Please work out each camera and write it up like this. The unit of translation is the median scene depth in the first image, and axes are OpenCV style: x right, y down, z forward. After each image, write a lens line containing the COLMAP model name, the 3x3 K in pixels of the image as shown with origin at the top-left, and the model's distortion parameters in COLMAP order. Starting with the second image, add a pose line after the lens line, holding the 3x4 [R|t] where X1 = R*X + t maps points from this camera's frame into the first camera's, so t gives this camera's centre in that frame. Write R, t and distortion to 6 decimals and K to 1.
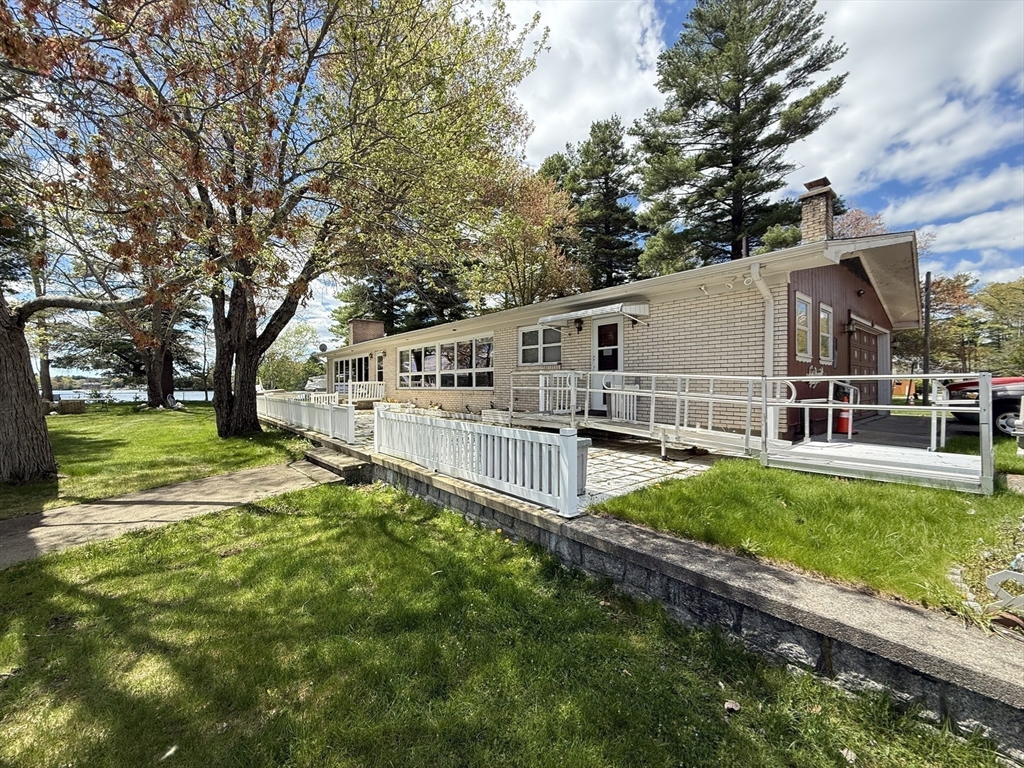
lens RADIAL K [[403.7, 0, 513.0], [0, 403.7, 383.8], [0, 0, 1]] dist [-0.001048, 0.000097]
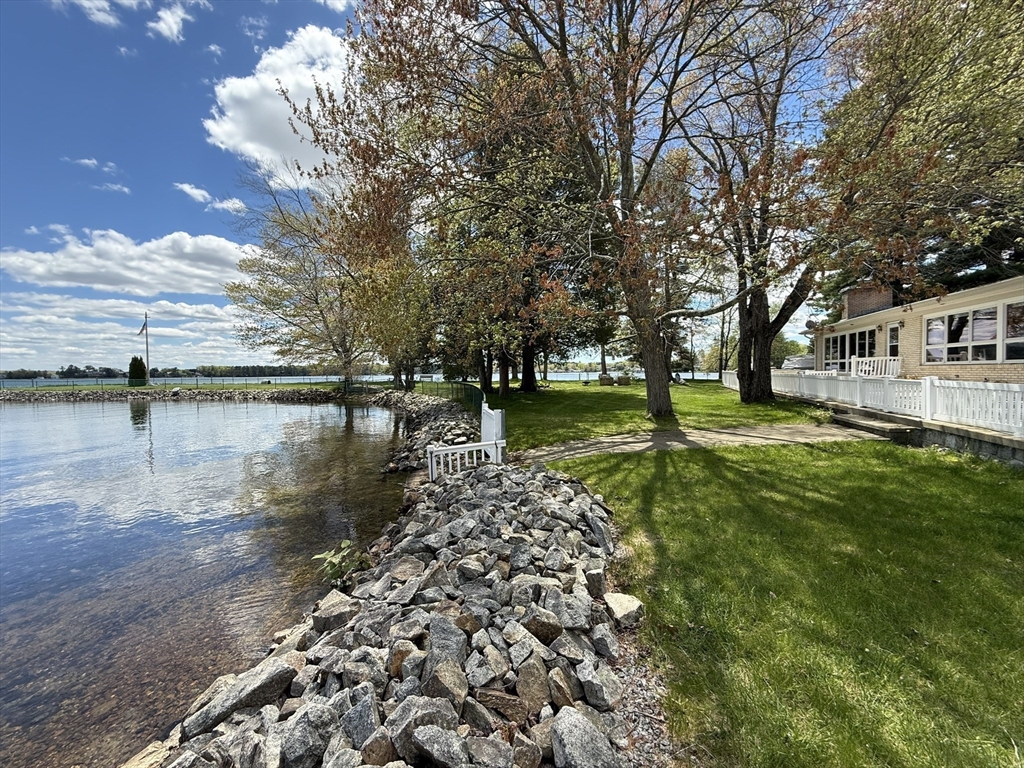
lens RADIAL K [[403.7, 0, 510.5], [0, 403.7, 383.3], [0, 0, 1]] dist [-0.001048, 0.000097]
pose [[0.506175, 0.022232, -0.862144, 0.004575], [0.016627, 0.999230, 0.035529, 0.006535], [0.862270, -0.032318, 0.505416, -0.146528]]
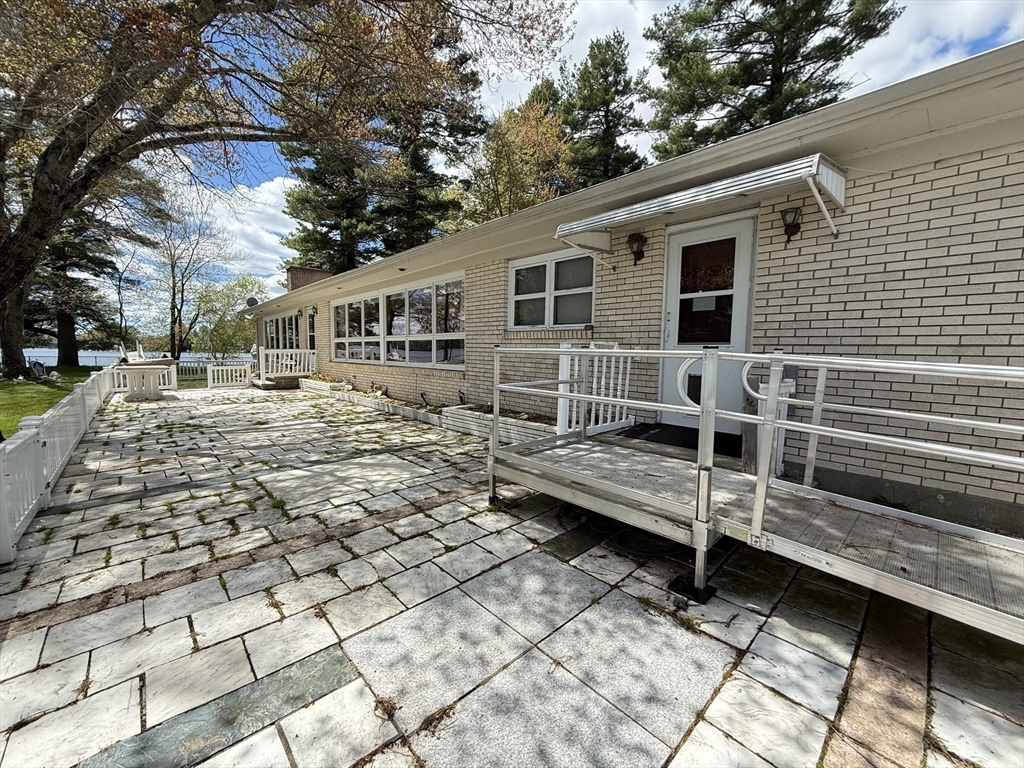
lens RADIAL K [[403.7, 0, 516.8], [0, 403.7, 399.3], [0, 0, 1]] dist [-0.001048, 0.000097]
pose [[0.998216, 0.009412, 0.058967, -0.003280], [-0.016498, 0.992531, 0.120869, -0.009211], [-0.057389, -0.121626, 0.990916, 0.228011]]
